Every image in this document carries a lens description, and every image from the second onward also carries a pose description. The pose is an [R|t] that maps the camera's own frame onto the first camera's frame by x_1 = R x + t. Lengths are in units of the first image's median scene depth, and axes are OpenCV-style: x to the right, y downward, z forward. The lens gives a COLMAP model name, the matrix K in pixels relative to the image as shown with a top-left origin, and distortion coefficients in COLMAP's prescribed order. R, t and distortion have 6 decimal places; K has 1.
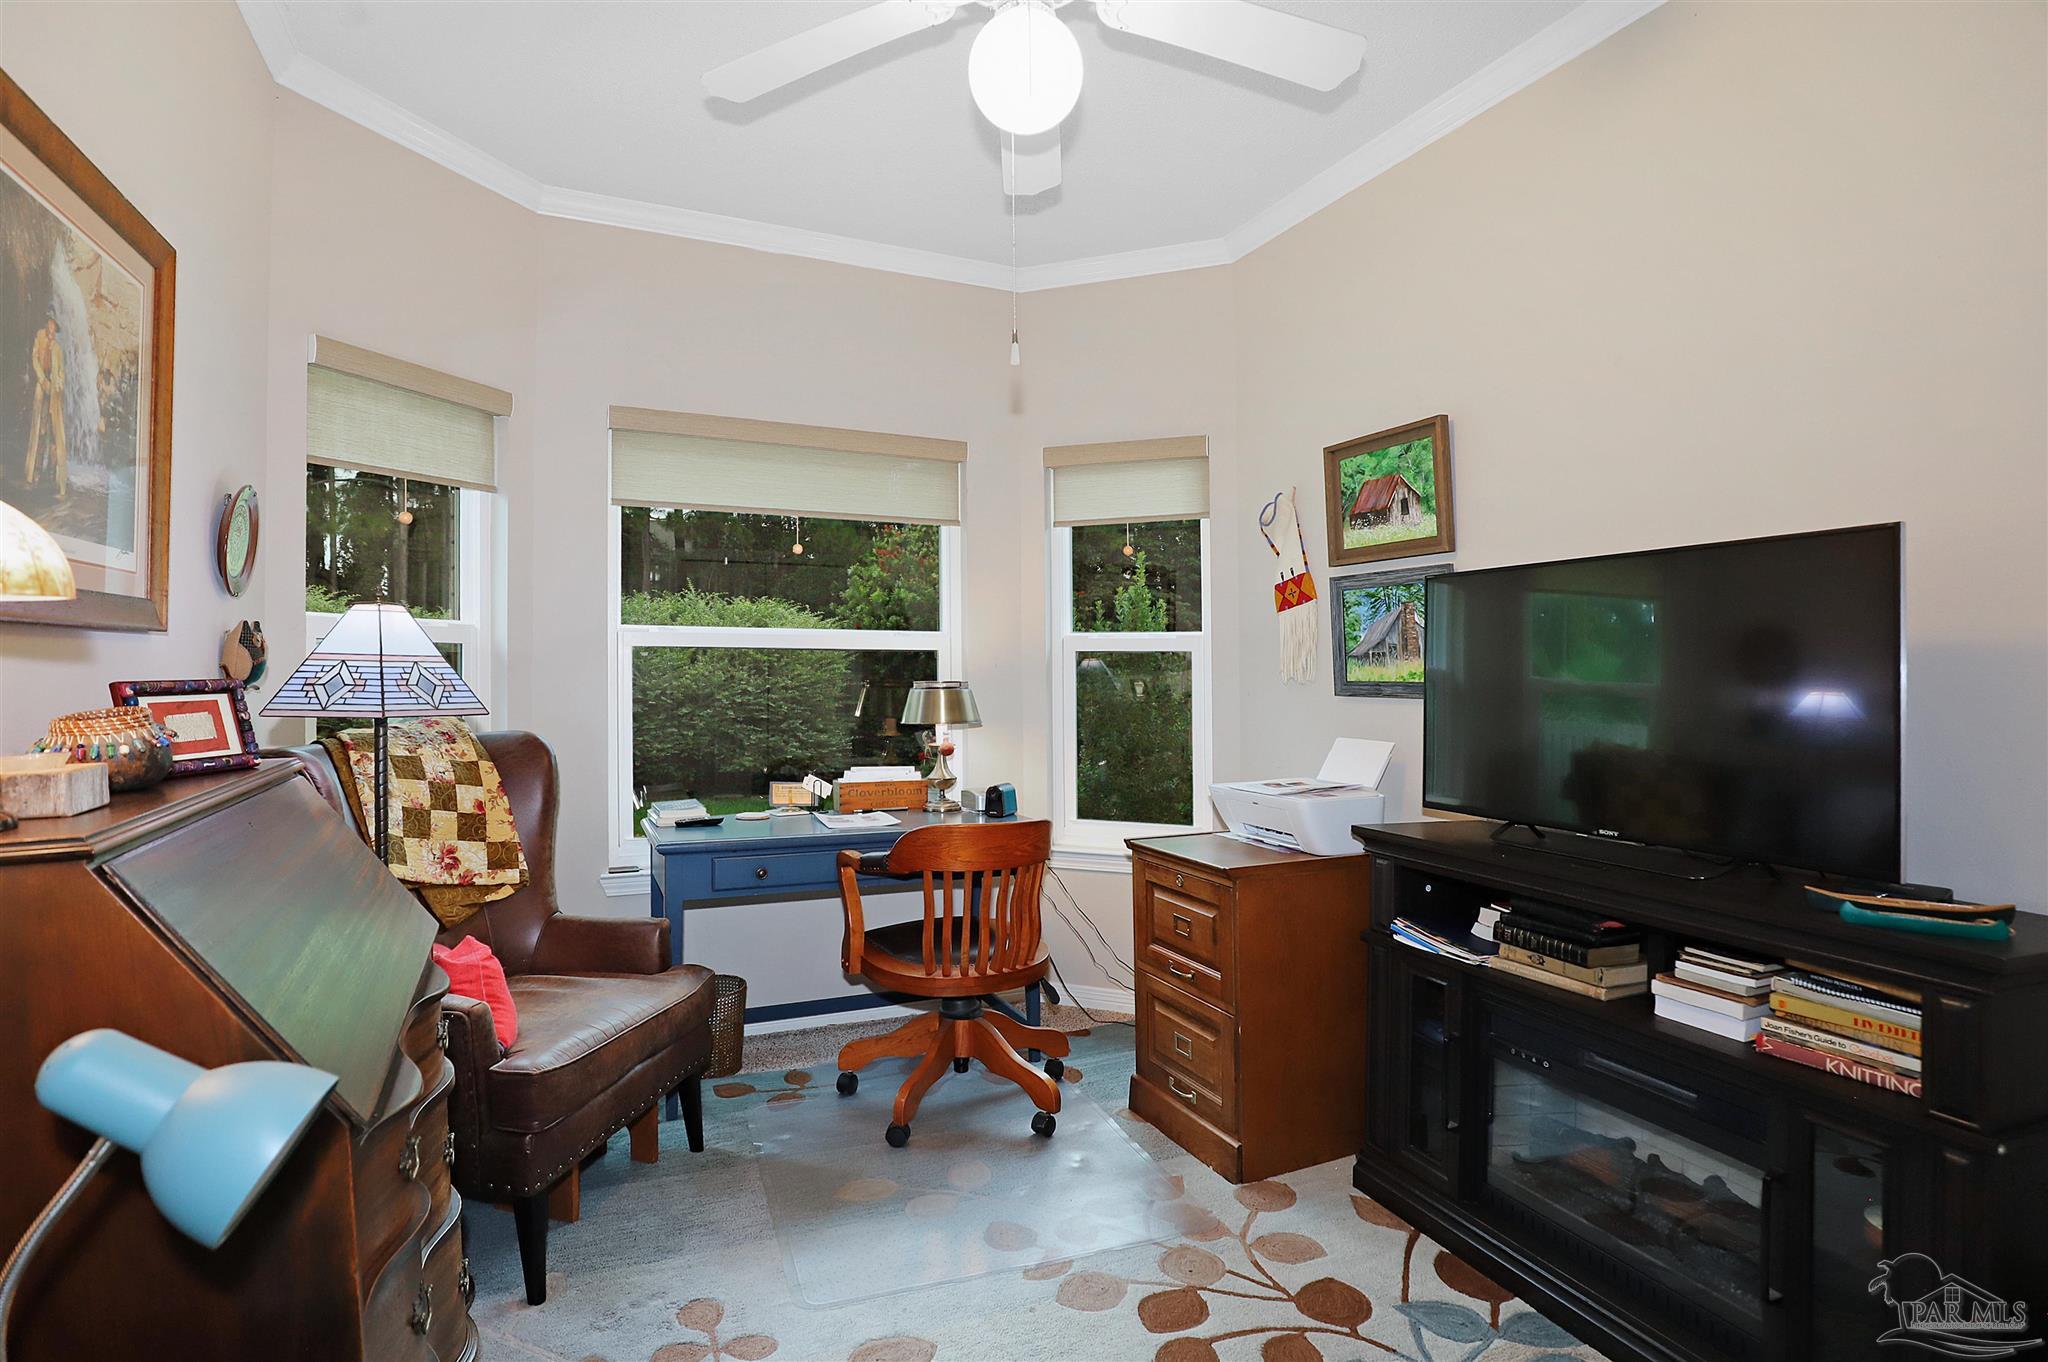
lens RADIAL K [[951.6, 0, 1033.0], [0, 951.6, 676.6], [0, 0, 1]] dist [-0.001957, 0.000297]
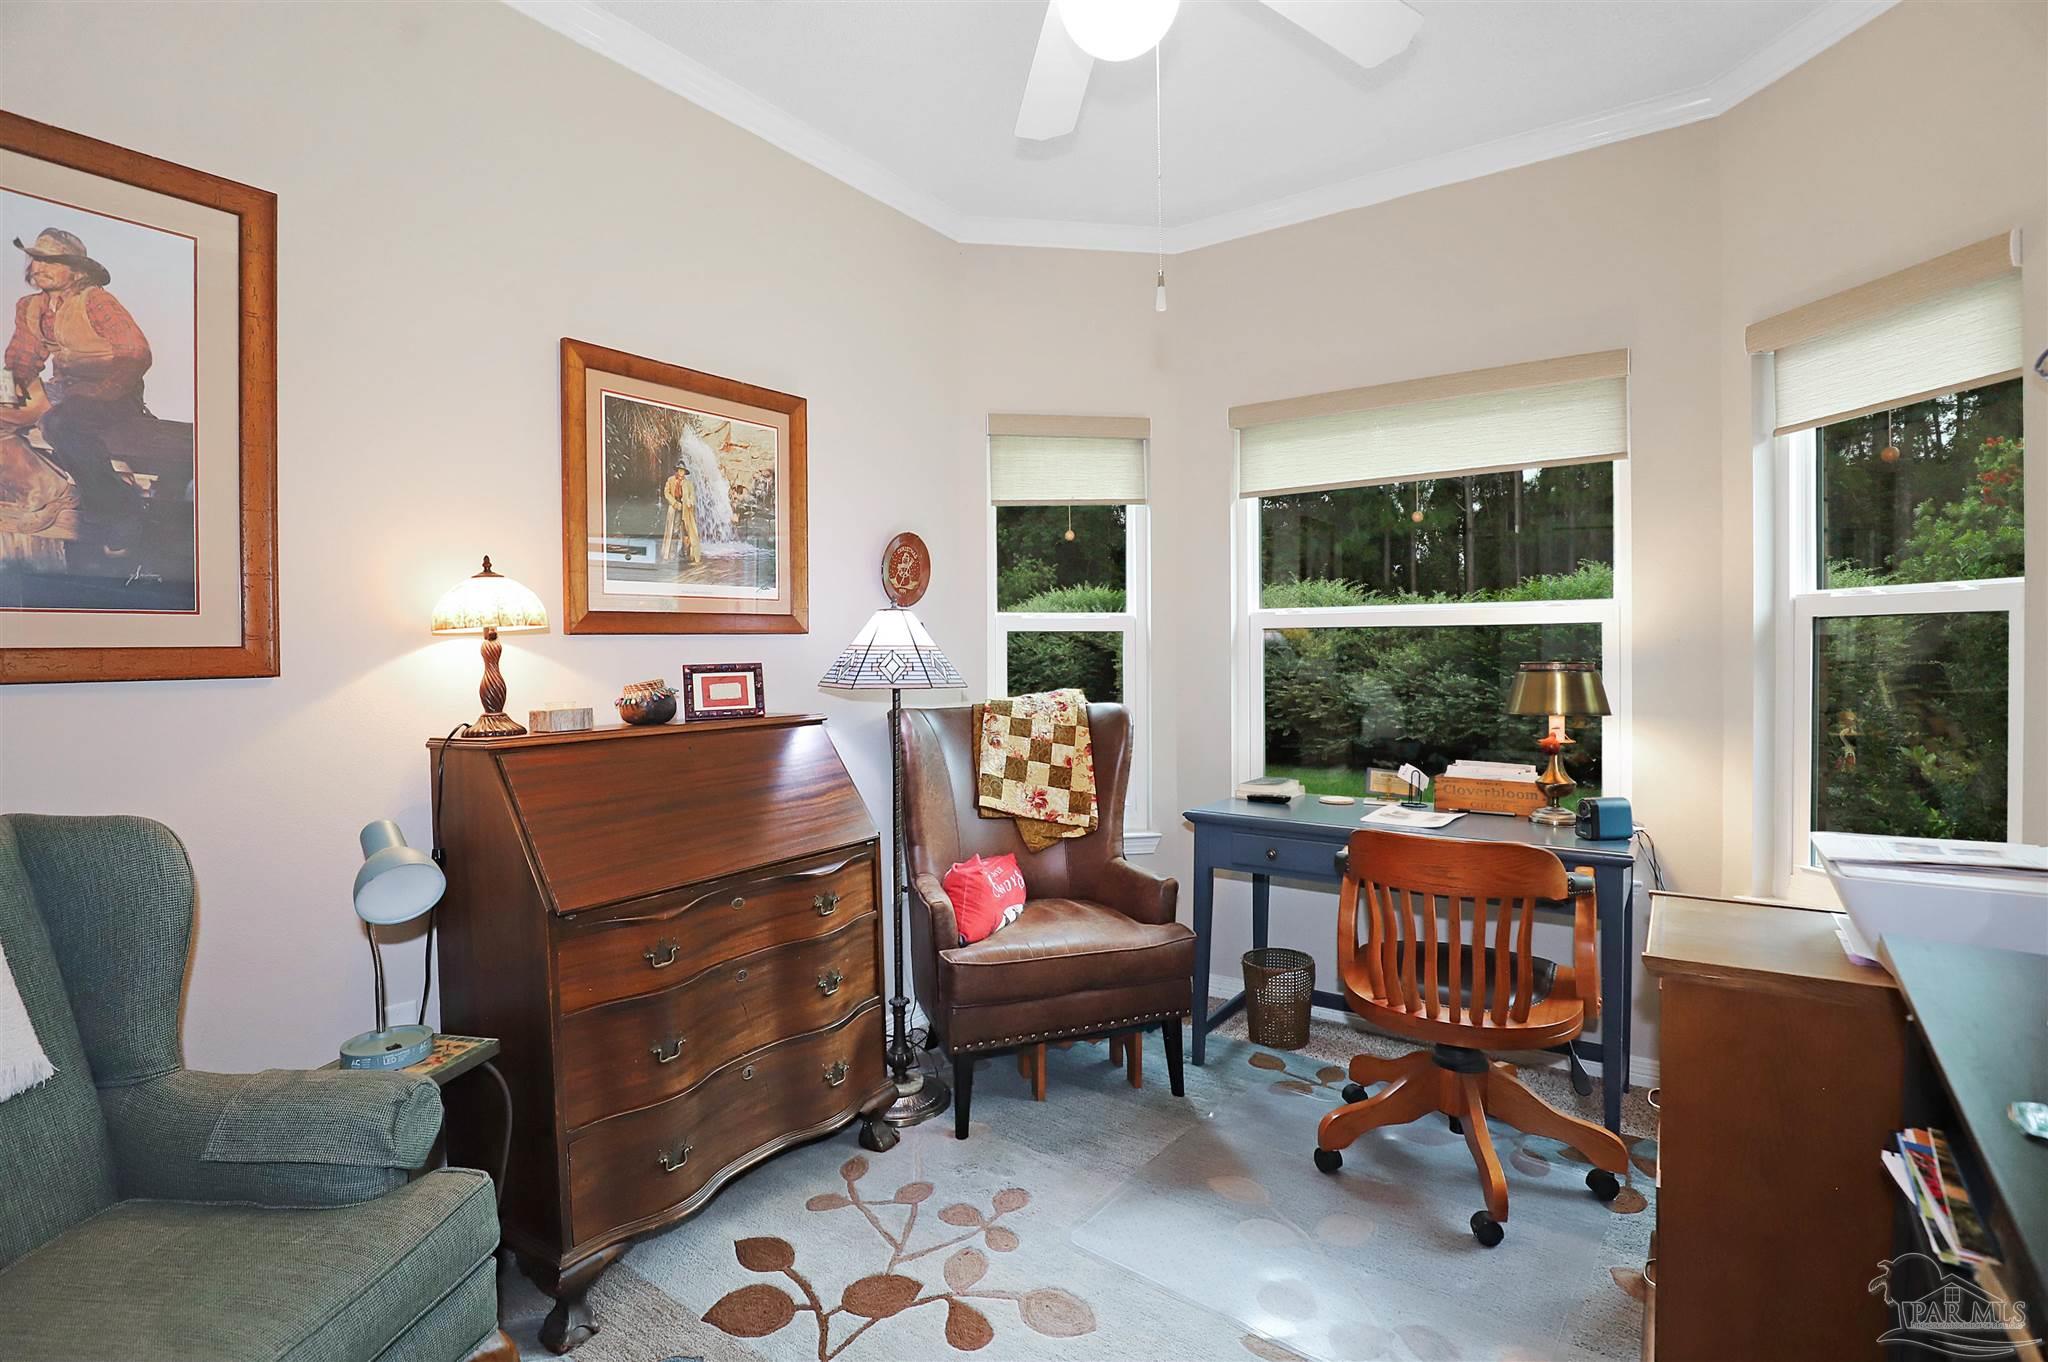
lens RADIAL K [[951.6, 0, 1032.3], [0, 951.6, 678.6], [0, 0, 1]] dist [-0.001957, 0.000297]
pose [[0.563222, 0.015189, -0.826166, 0.443816], [0.005958, 0.999730, 0.022442, -0.002523], [0.826284, -0.017562, 0.562979, 0.258073]]
